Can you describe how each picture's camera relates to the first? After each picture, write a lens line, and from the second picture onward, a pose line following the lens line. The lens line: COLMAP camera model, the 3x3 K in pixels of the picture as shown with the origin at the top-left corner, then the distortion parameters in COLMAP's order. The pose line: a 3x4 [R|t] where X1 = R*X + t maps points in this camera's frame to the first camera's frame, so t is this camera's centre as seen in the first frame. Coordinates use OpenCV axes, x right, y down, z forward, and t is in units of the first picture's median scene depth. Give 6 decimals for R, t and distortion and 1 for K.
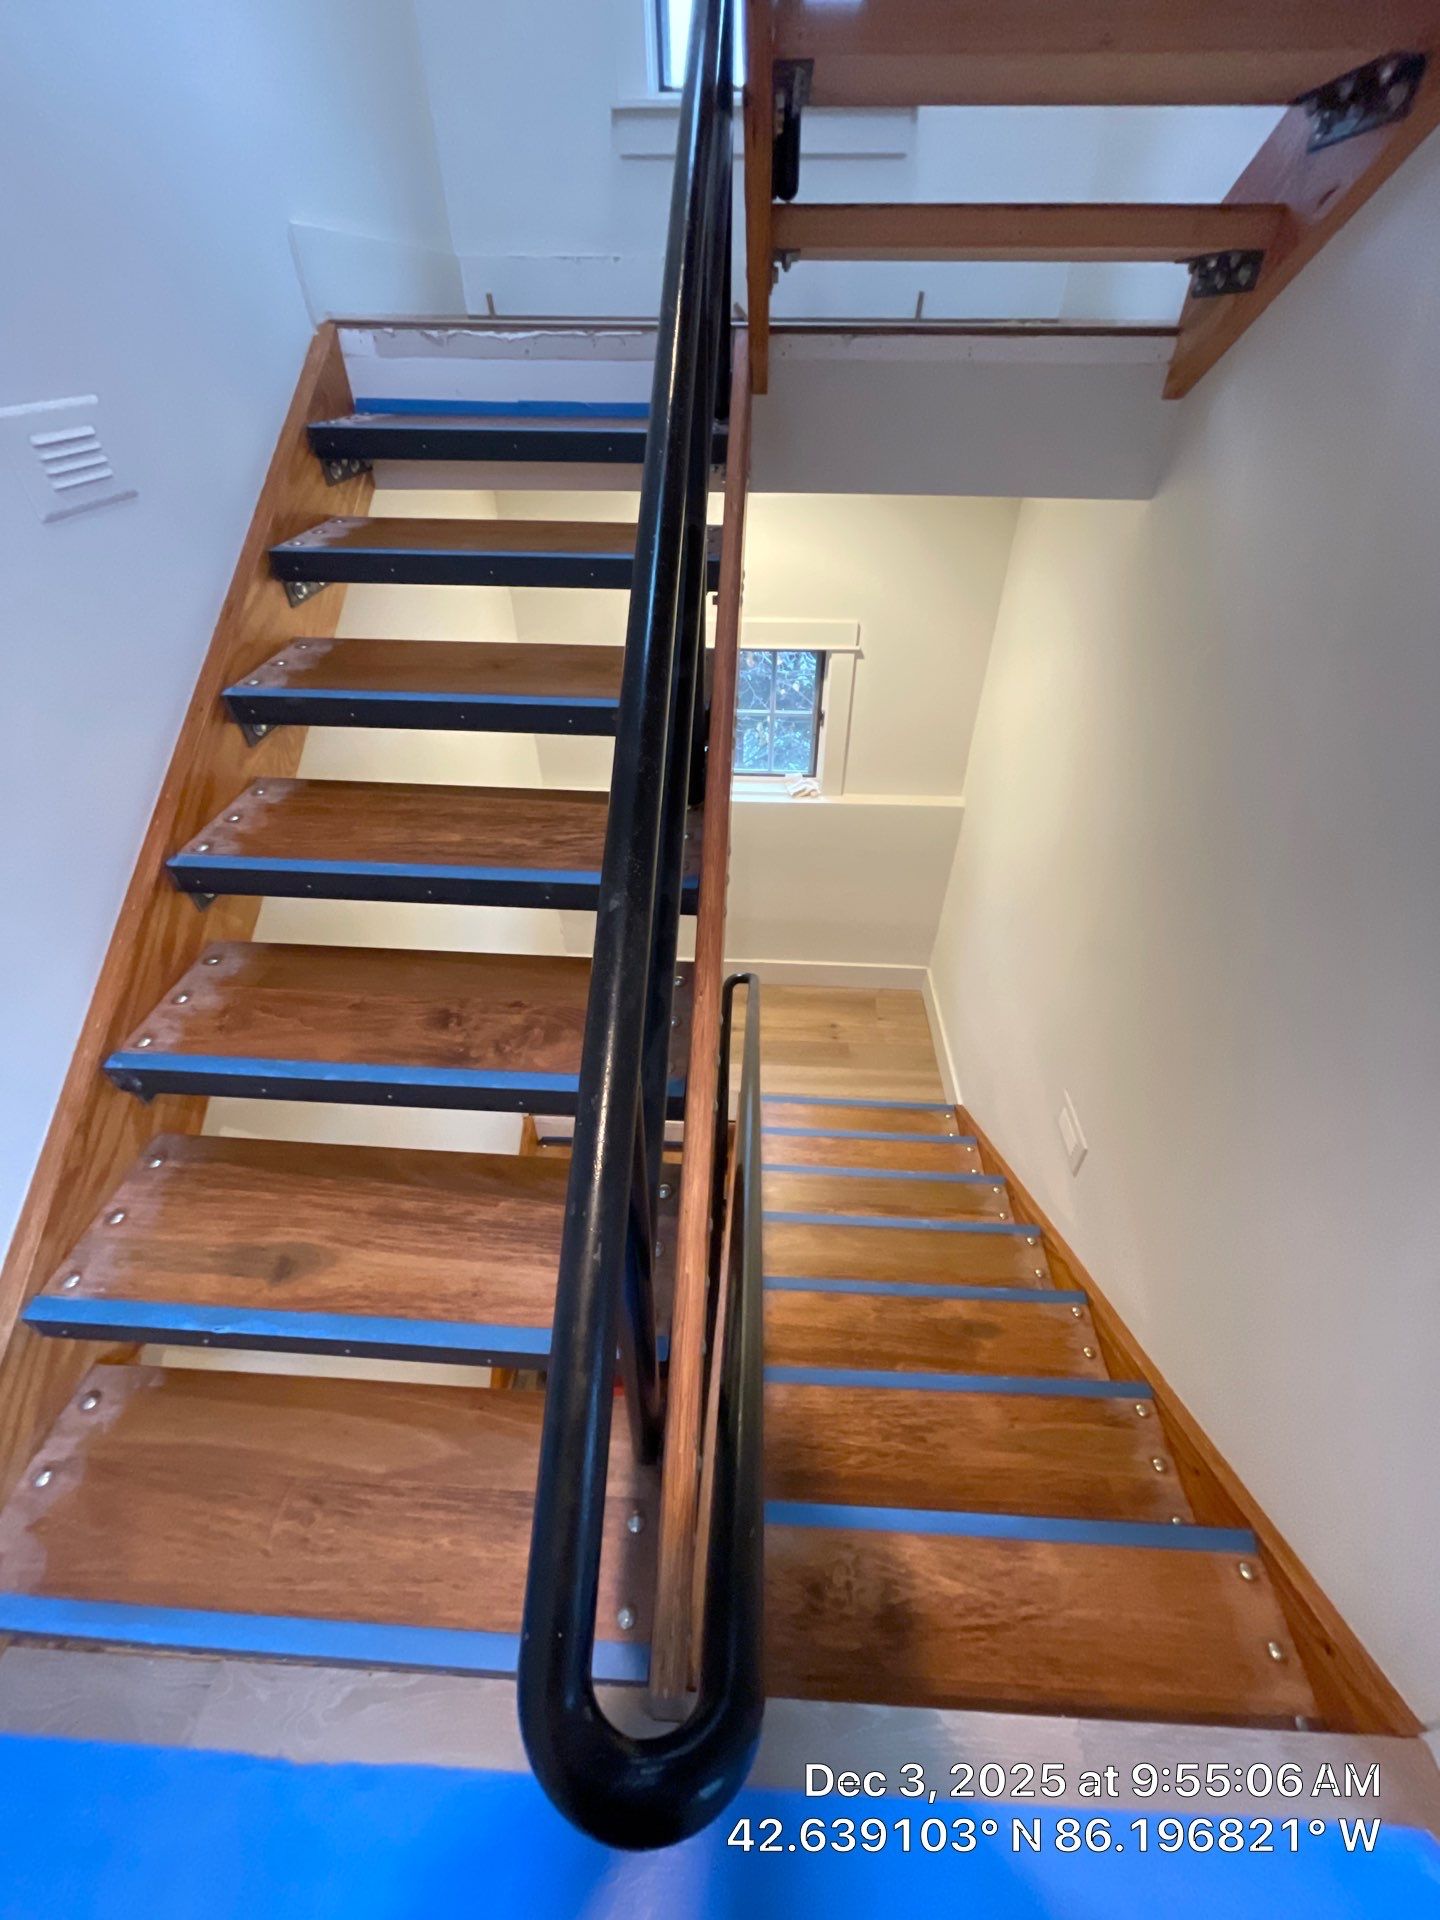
lens RADIAL K [[771.0, 0, 725.4], [0, 771.0, 963.0], [0, 0, 1]] dist [0.000872, 0.000419]
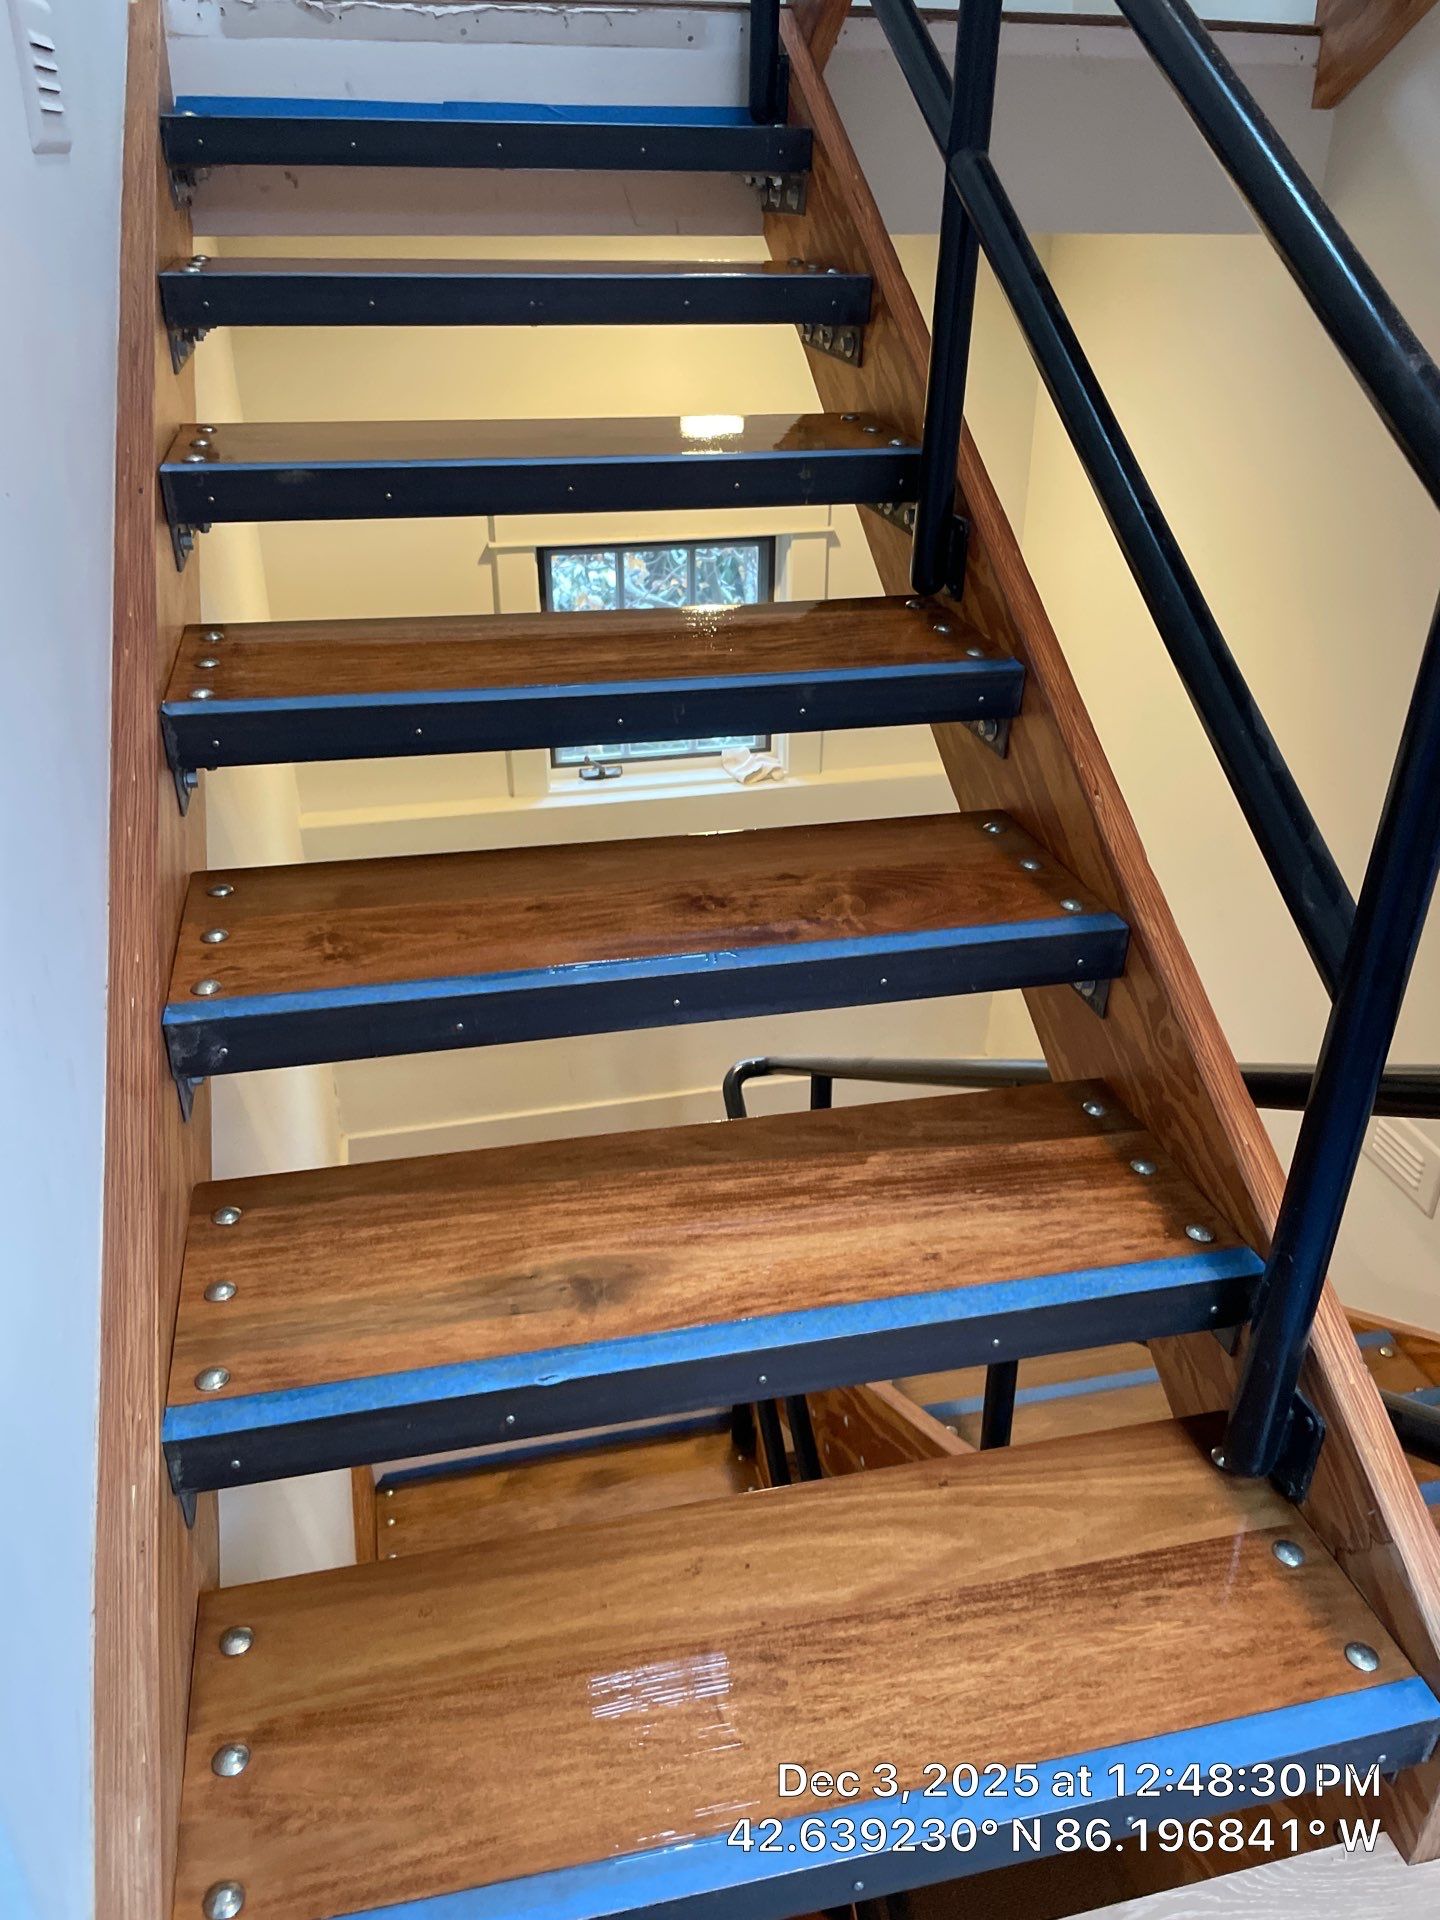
lens RADIAL K [[1455.1, 0, 719.7], [0, 1455.1, 952.0], [0, 0, 1]] dist [0.091245, -0.118100]
pose [[0.959708, -0.128753, 0.249765, -0.566152], [0.178636, 0.965671, -0.188595, 0.295772], [-0.216909, 0.225613, 0.949763, -0.088096]]
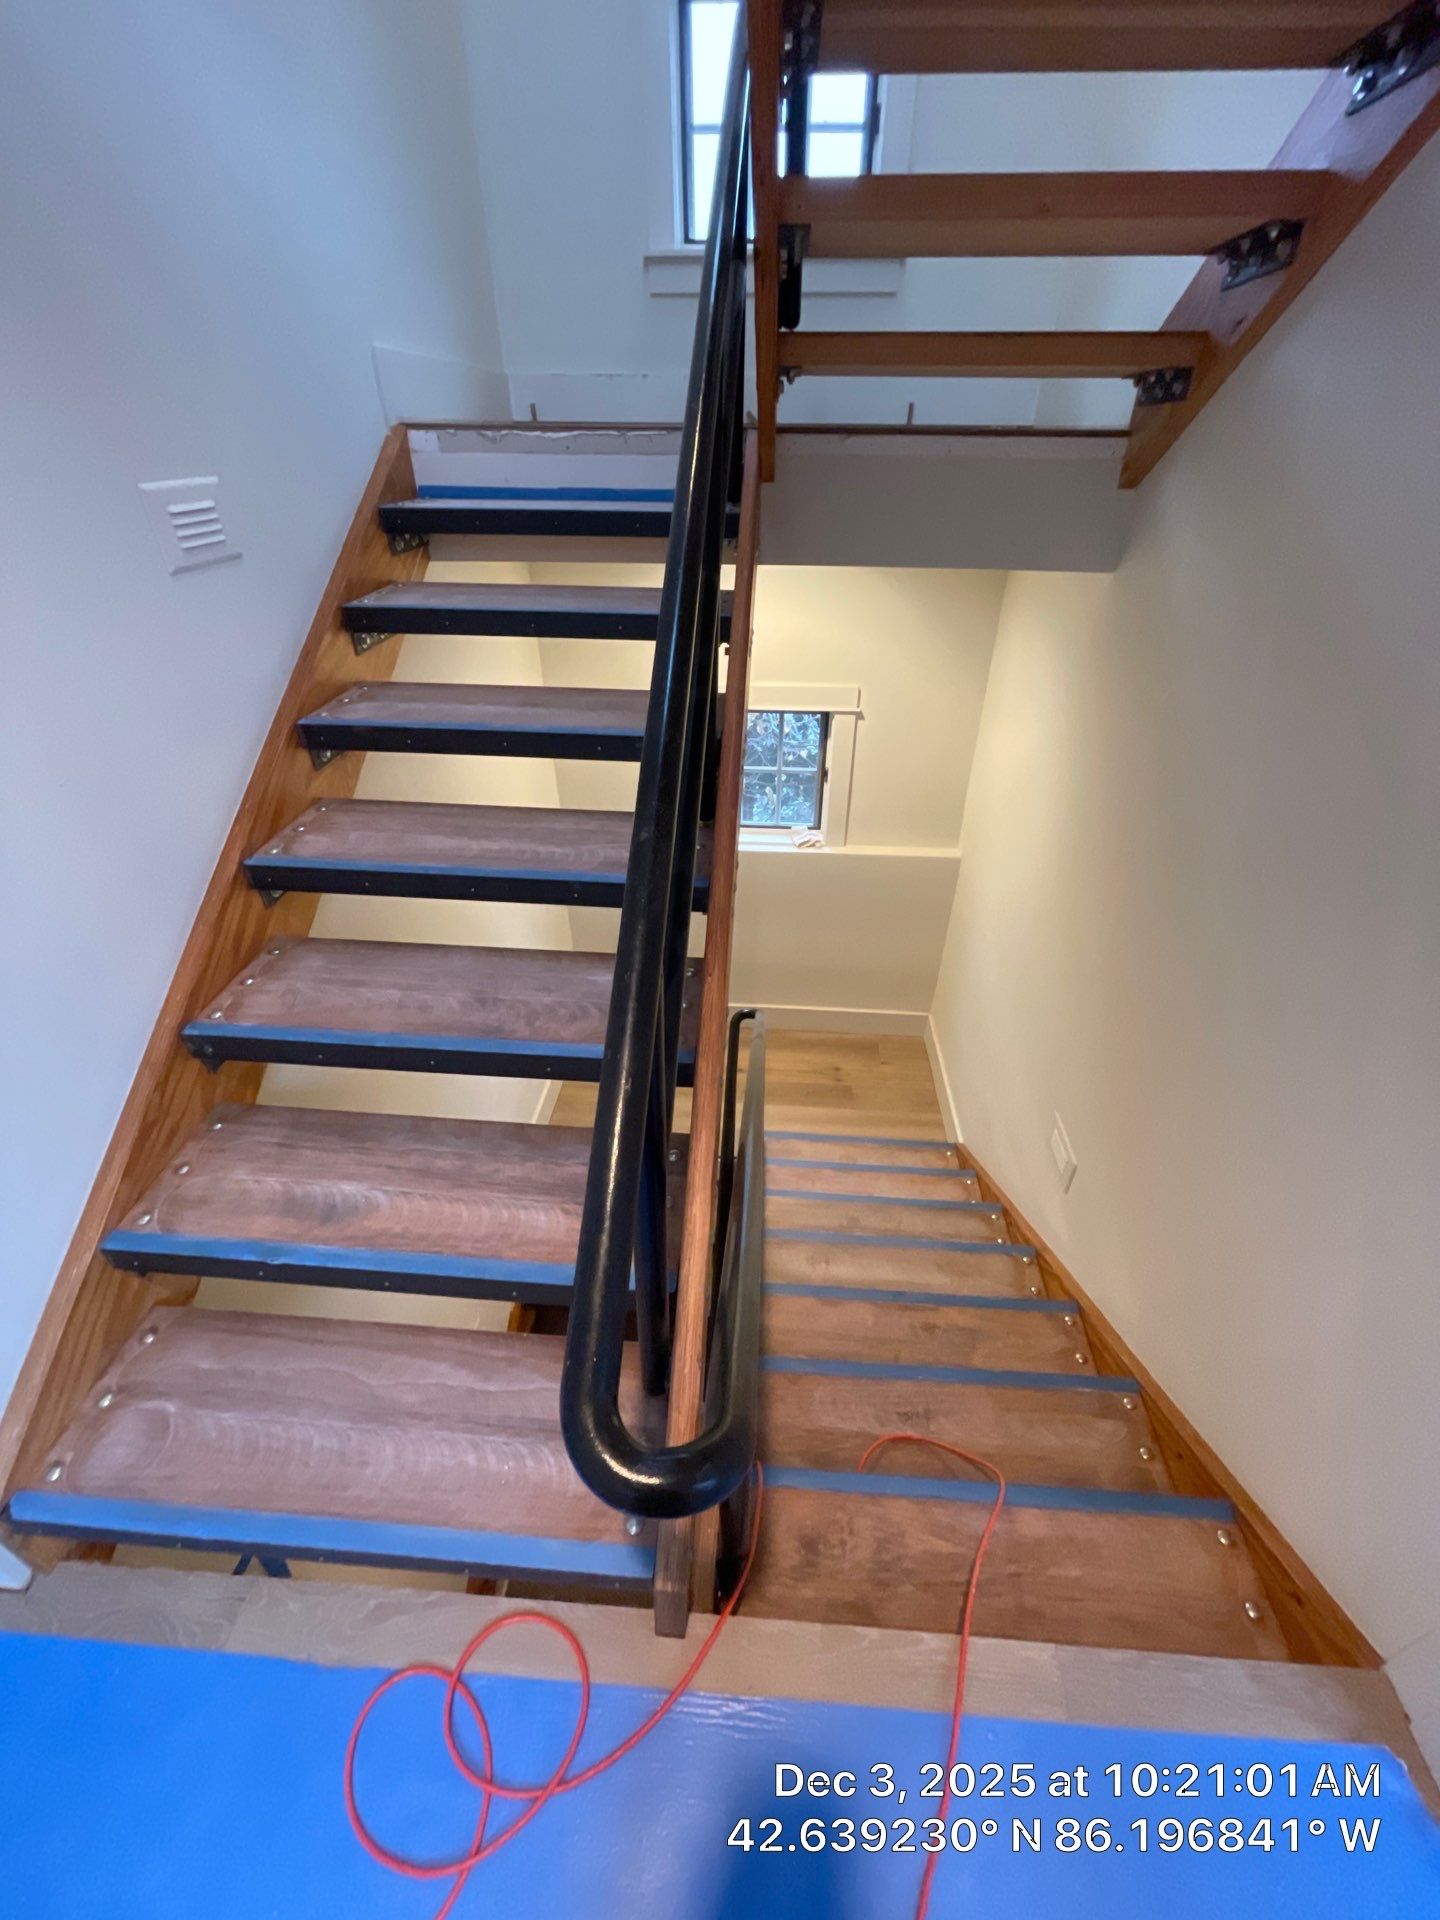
lens RADIAL K [[773.9, 0, 724.8], [0, 773.9, 965.4], [0, 0, 1]] dist [-0.009427, 0.007813]
pose [[0.999866, 0.011117, -0.011989, 0.002811], [-0.012151, 0.995873, -0.089936, 0.105796], [0.010940, 0.090069, 0.995875, -0.105914]]
